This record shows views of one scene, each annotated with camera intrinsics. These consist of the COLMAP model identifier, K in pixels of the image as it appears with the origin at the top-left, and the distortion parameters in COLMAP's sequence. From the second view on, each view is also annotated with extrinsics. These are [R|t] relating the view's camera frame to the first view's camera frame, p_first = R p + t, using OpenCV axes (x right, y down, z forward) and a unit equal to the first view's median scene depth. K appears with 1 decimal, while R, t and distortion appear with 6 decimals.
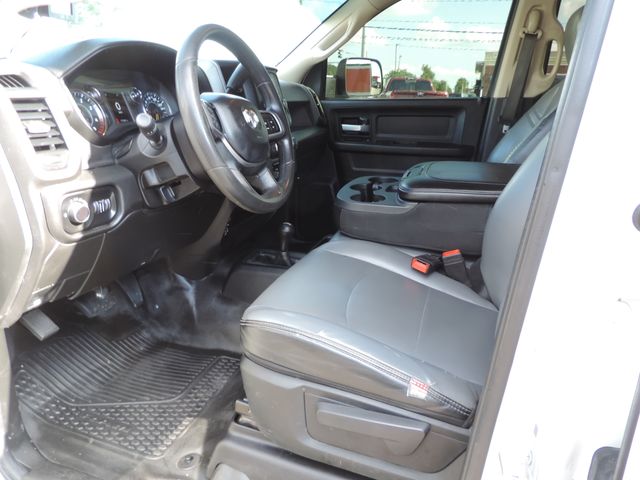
lens RADIAL K [[457.2, 0, 320.0], [0, 457.2, 240.0], [0, 0, 1]] dist [-0.014093, -0.006336]
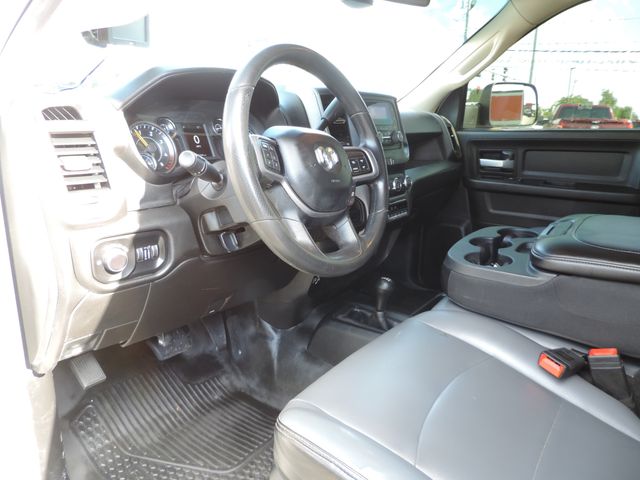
lens RADIAL K [[457.2, 0, 320.0], [0, 457.2, 240.0], [0, 0, 1]] dist [-0.014093, -0.006336]
pose [[0.946463, 0.080482, -0.312619, 0.080323], [-0.097767, 0.994406, -0.039988, -0.071013], [0.307651, 0.068410, 0.949037, 0.195880]]
